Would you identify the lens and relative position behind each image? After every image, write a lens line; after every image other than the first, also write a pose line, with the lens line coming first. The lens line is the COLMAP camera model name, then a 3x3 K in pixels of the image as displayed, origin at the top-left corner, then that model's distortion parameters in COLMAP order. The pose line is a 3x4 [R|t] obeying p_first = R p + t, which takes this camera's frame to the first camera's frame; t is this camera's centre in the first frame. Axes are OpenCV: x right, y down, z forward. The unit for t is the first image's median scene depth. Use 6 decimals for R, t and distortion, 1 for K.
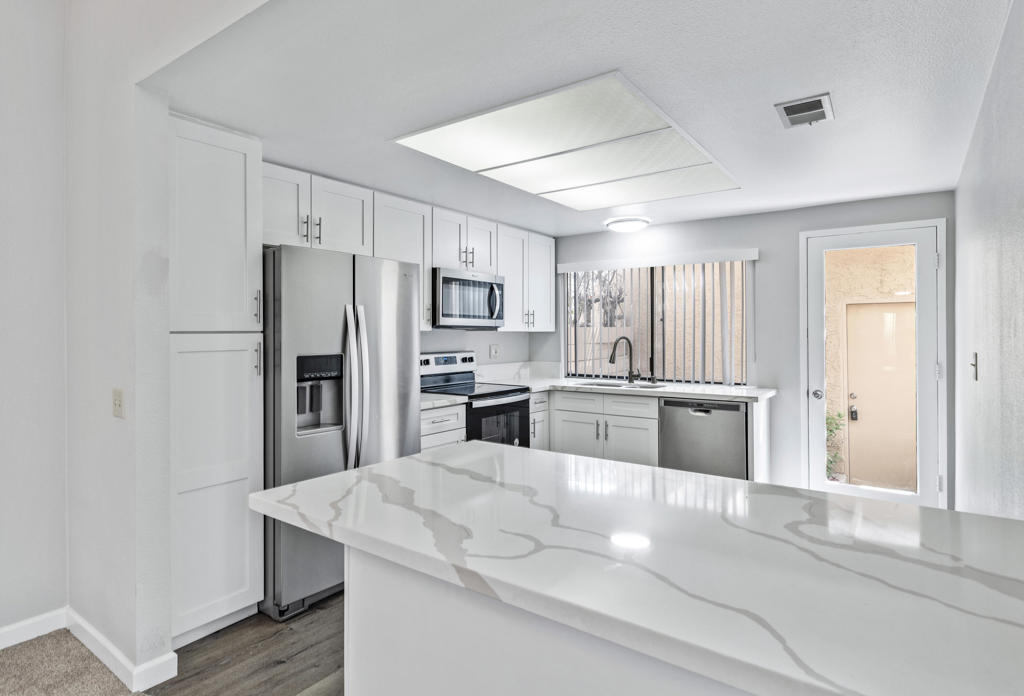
lens RADIAL K [[536.8, 0, 513.5], [0, 536.8, 330.7], [0, 0, 1]] dist [0.000115, -0.000655]
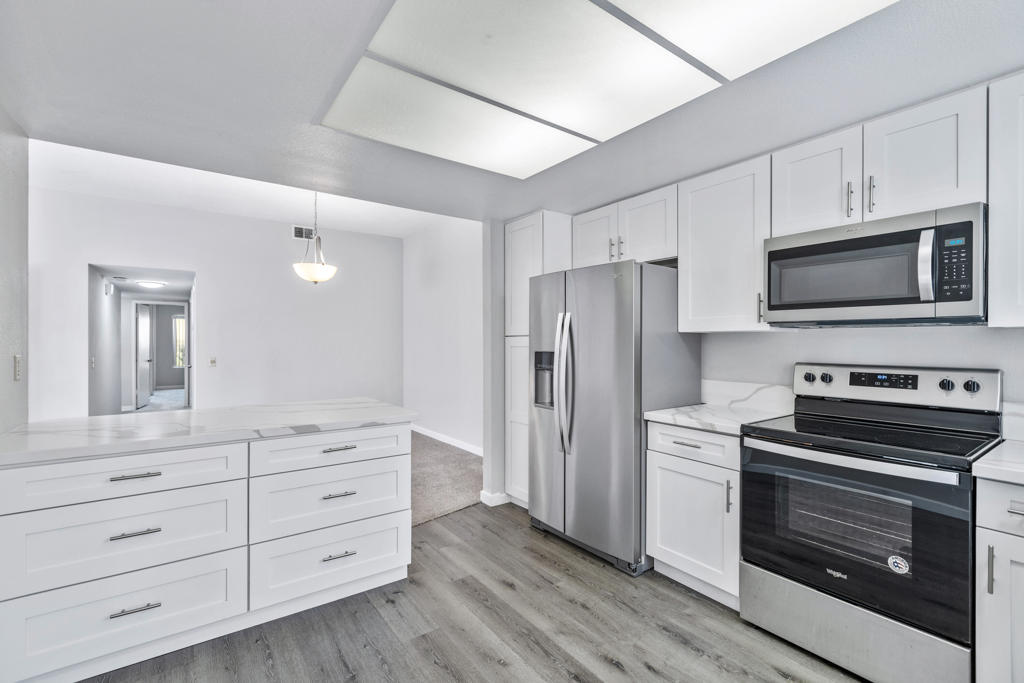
lens RADIAL K [[495.8, 0, 512.0], [0, 495.8, 341.5], [0, 0, 1]] dist [0.002140, 0.000238]
pose [[-0.350297, 0.009276, -0.936593, 0.597503], [0.010960, 0.999923, 0.005805, 0.007739], [0.936575, -0.008231, -0.350371, 0.959334]]
